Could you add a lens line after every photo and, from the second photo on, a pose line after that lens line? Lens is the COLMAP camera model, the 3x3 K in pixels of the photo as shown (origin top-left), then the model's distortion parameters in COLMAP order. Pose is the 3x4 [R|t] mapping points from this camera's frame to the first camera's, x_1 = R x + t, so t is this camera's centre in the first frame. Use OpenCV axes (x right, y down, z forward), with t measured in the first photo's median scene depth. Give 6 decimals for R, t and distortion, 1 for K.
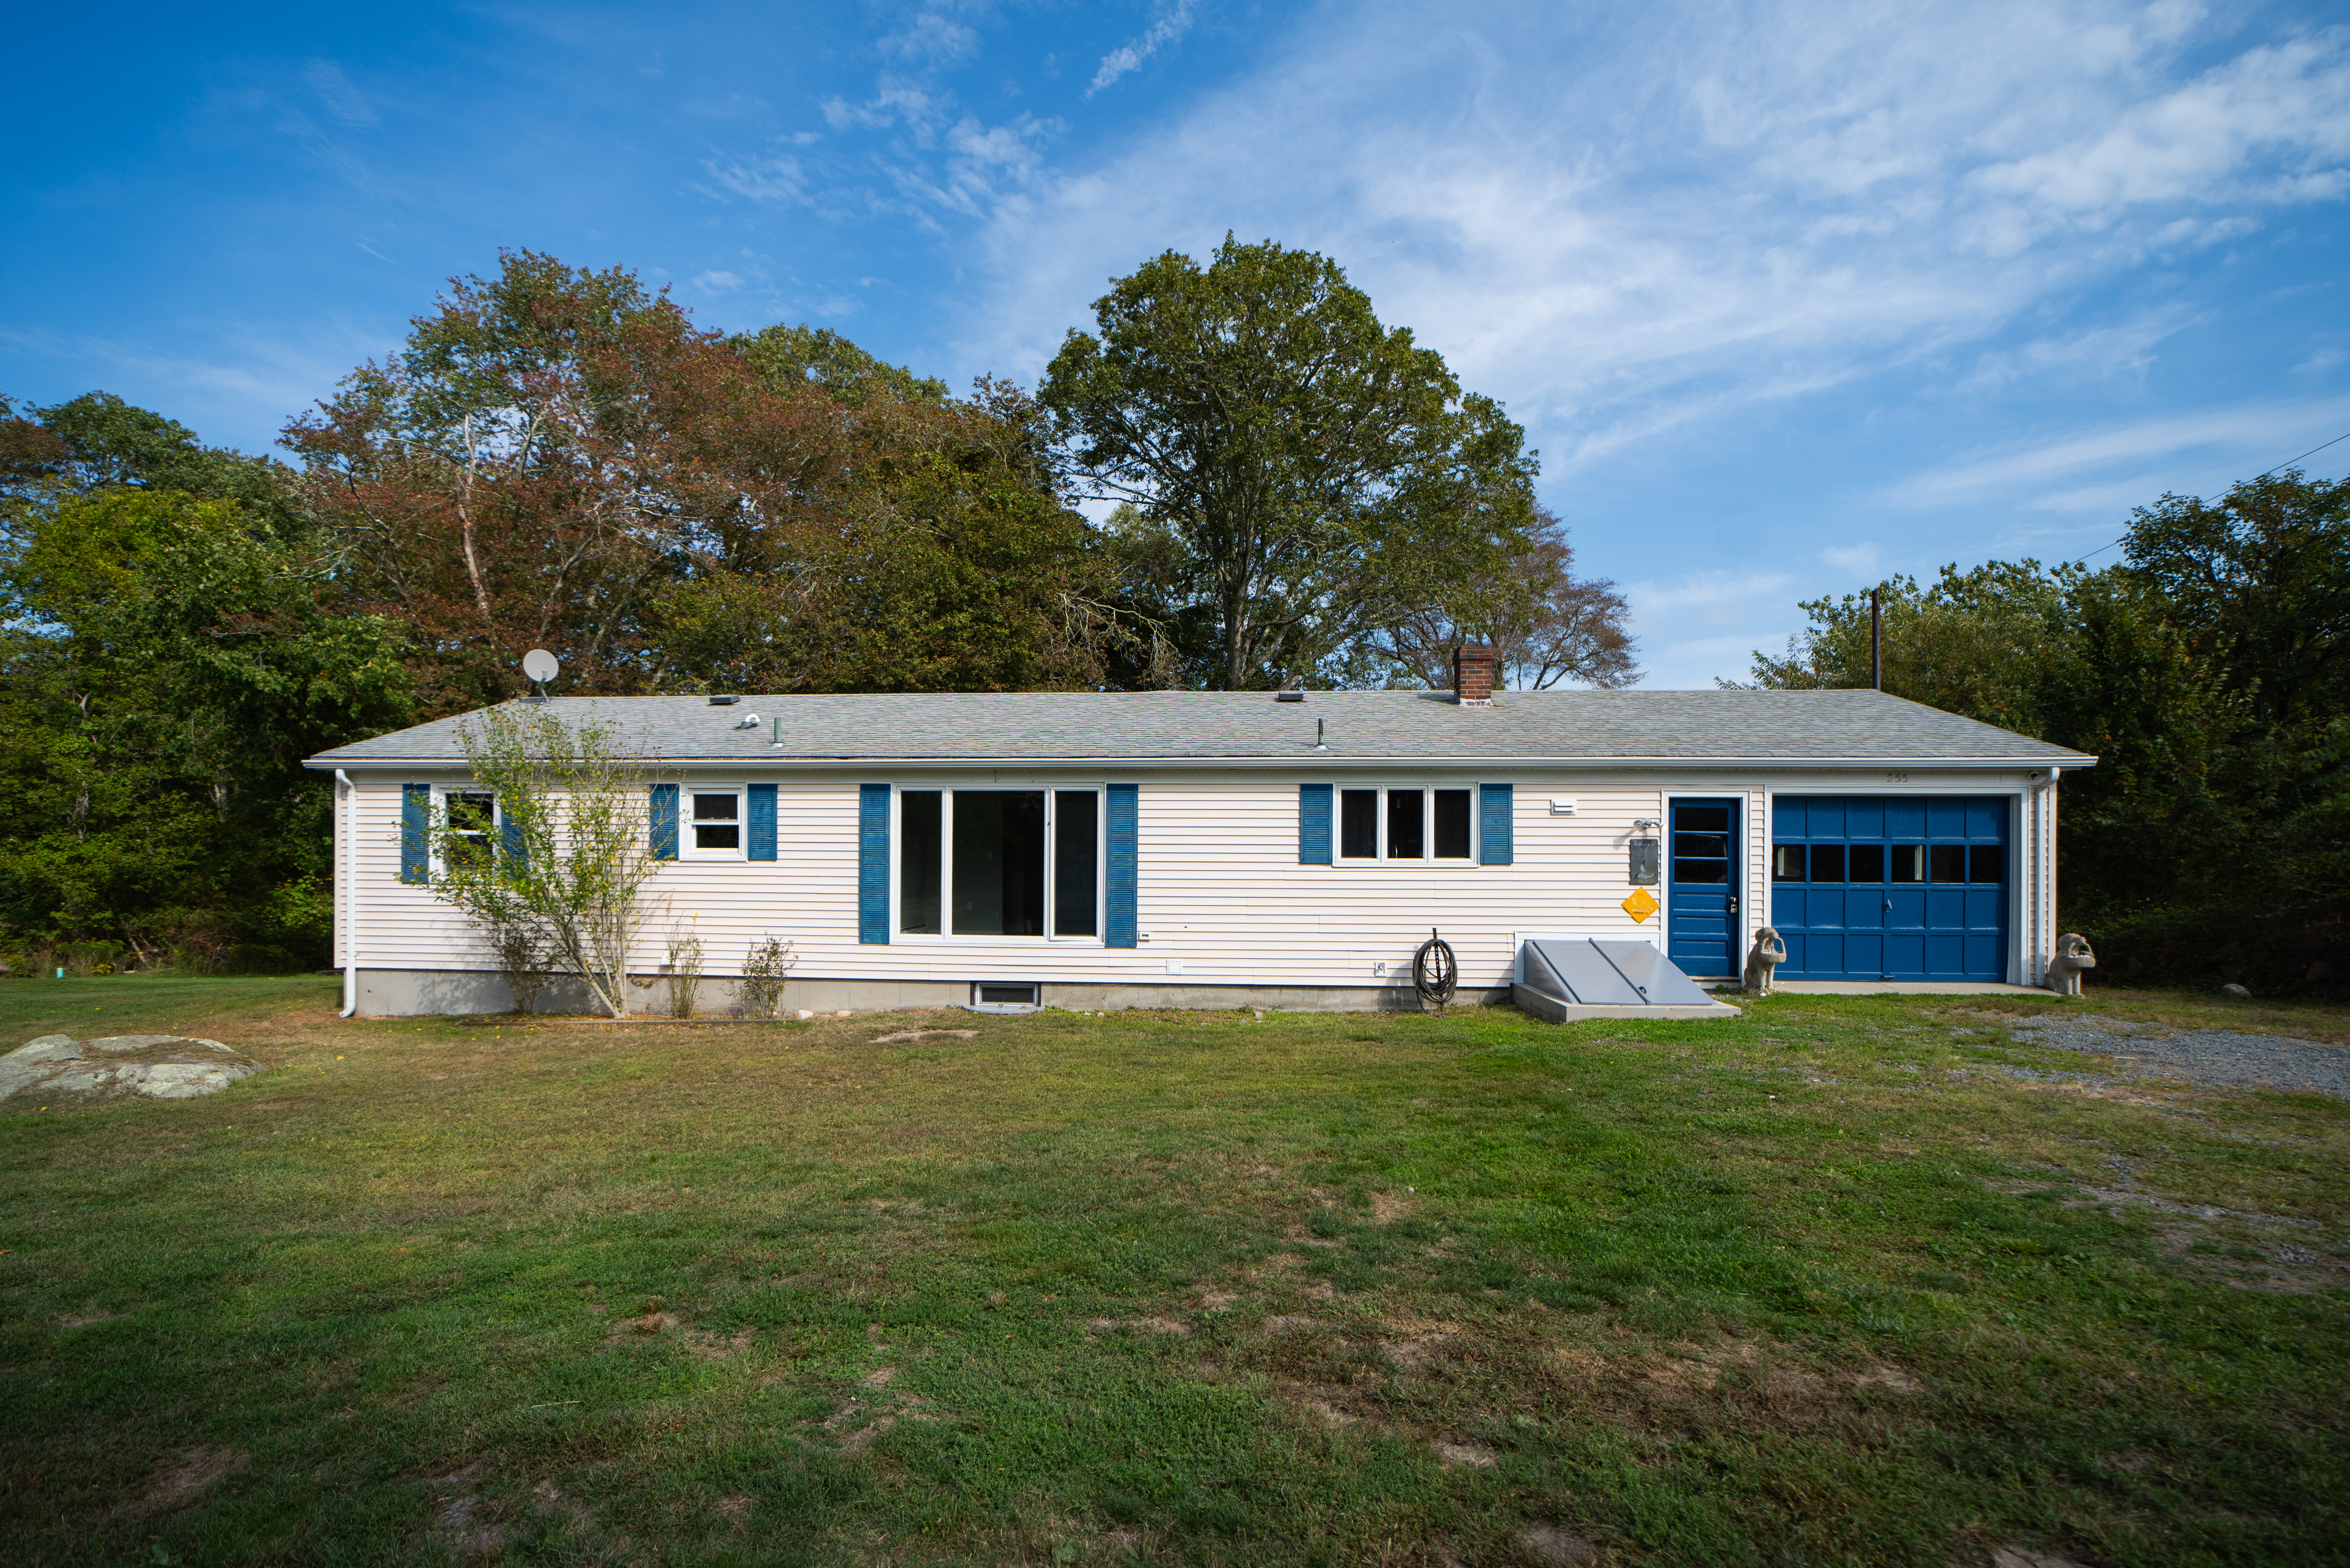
lens RADIAL K [[966.8, 0, 1169.0], [0, 966.8, 875.7], [0, 0, 1]] dist [-0.021201, 0.000020]
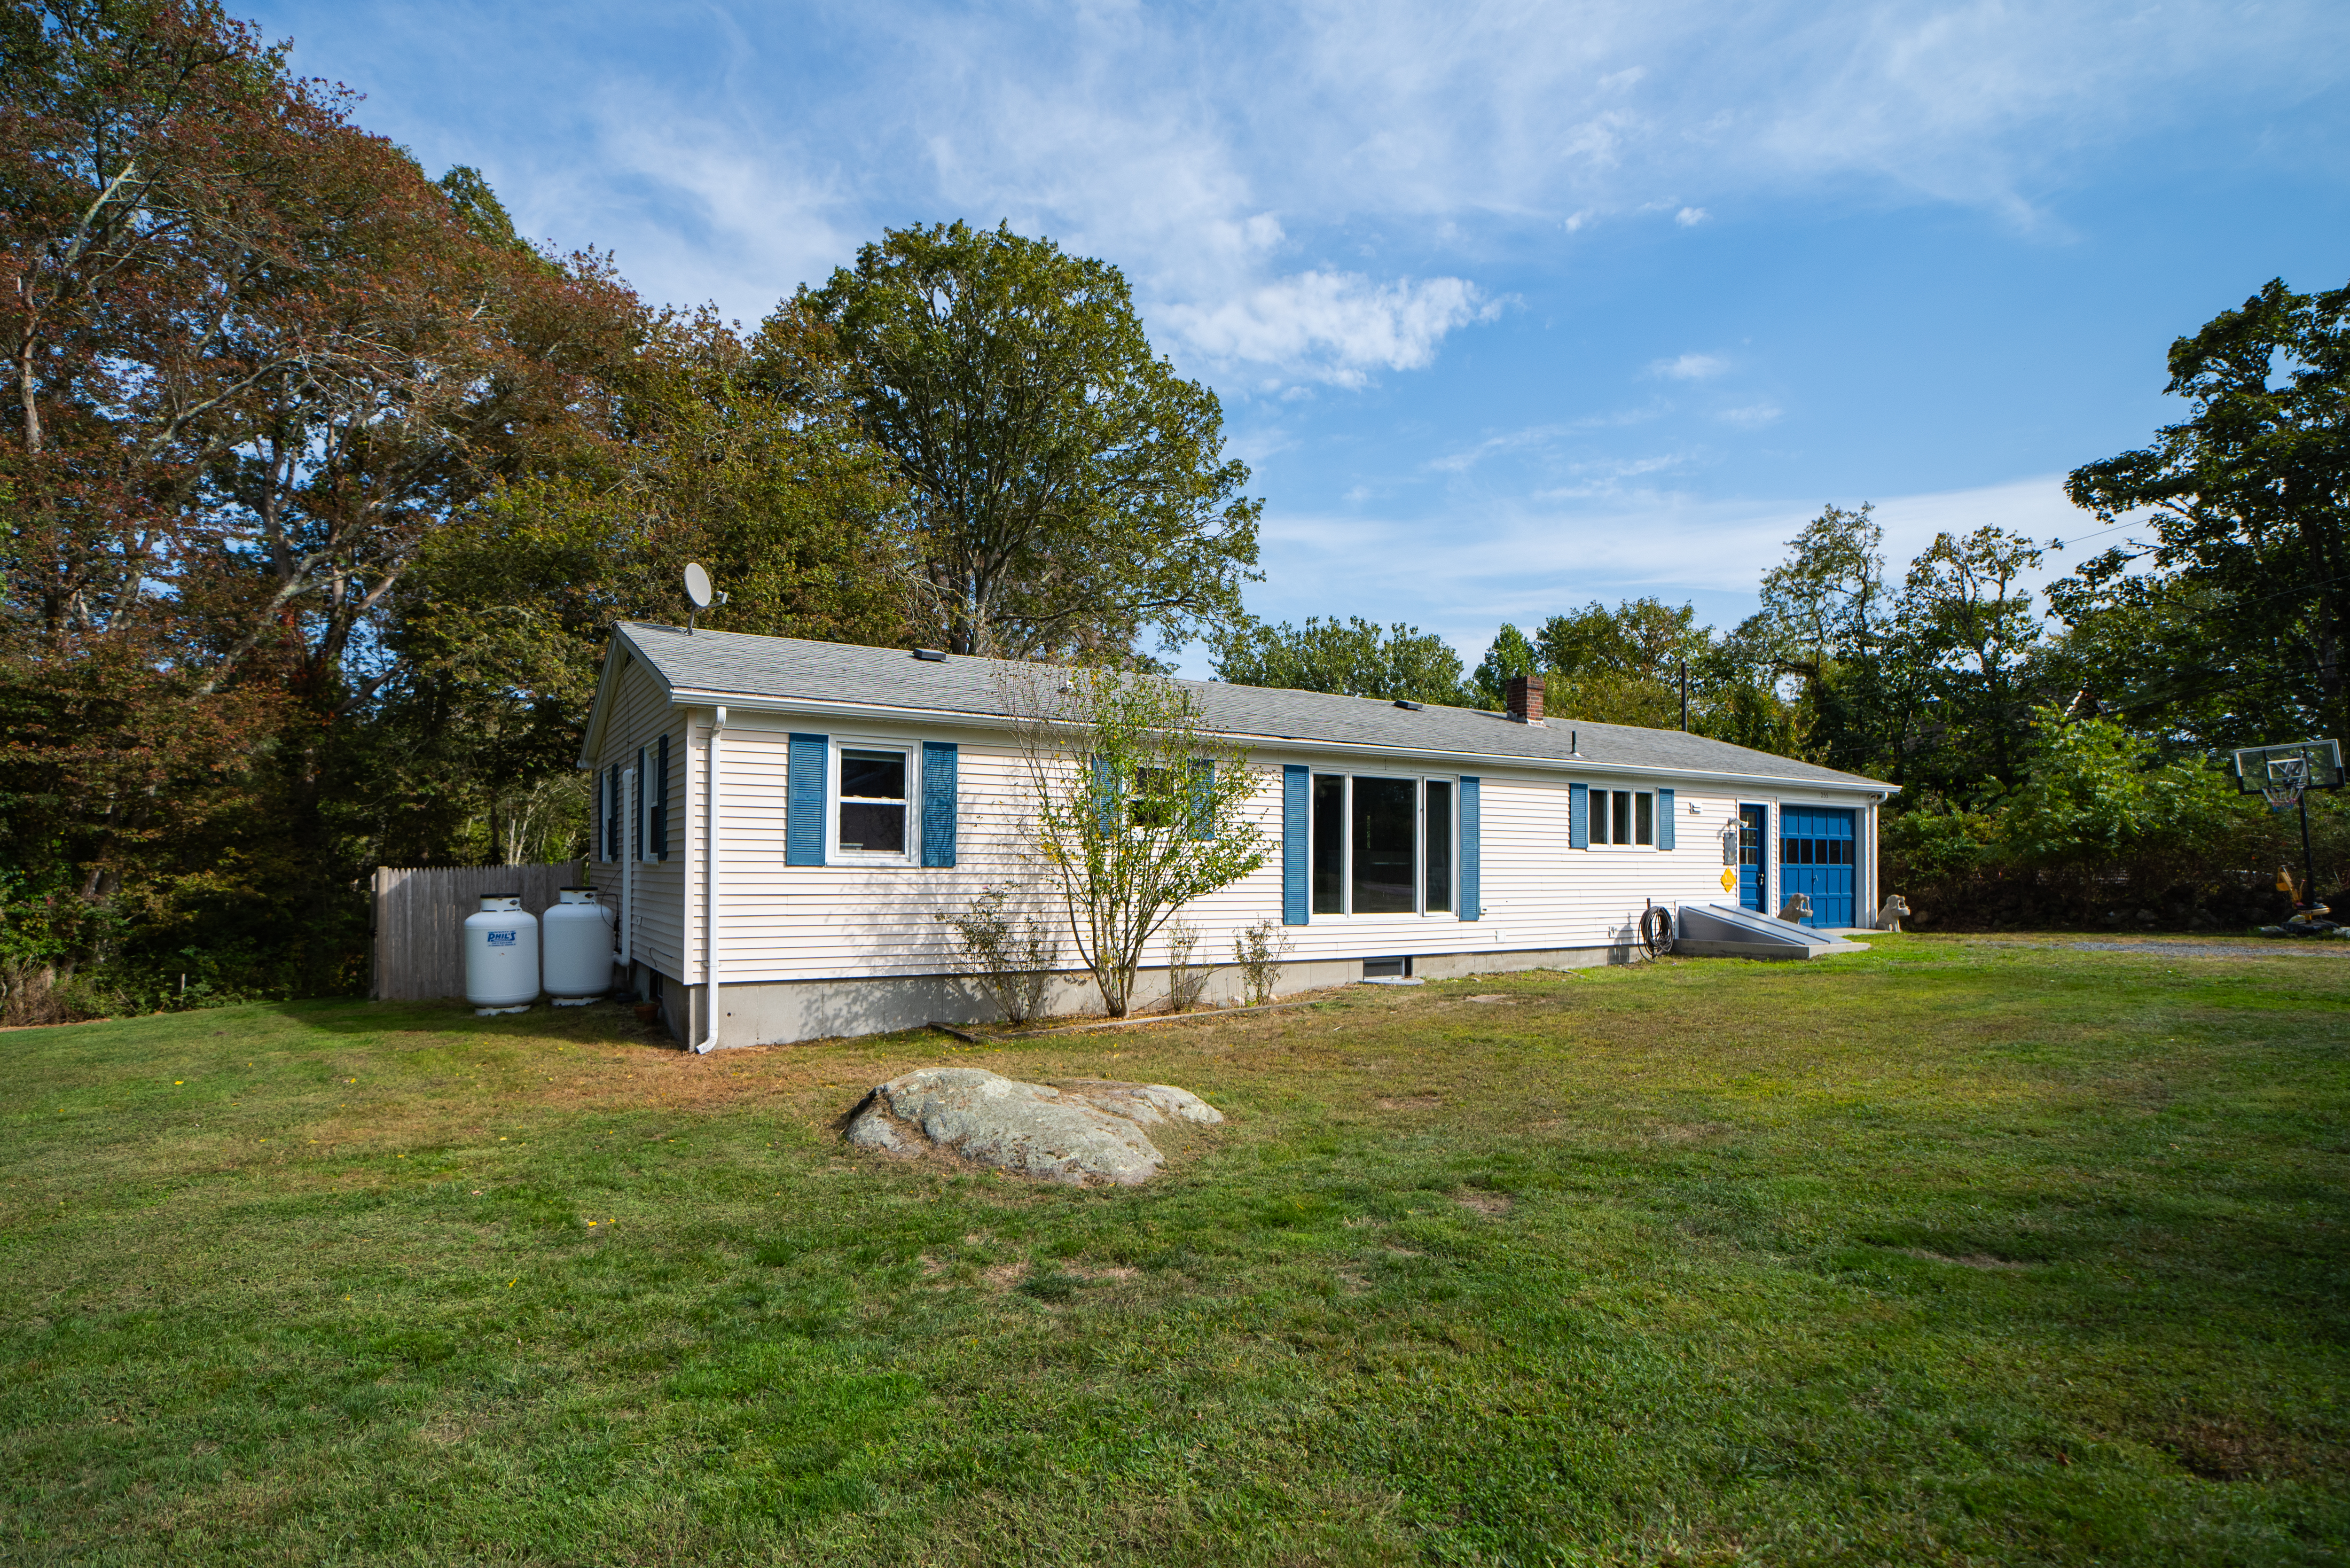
lens RADIAL K [[966.8, 0, 1169.0], [0, 966.8, 875.7], [0, 0, 1]] dist [-0.021201, 0.000020]
pose [[0.863240, -0.007236, 0.504743, -0.923676], [0.007373, 0.999971, 0.001726, 0.016539], [-0.504741, 0.002231, 0.863268, 0.197844]]
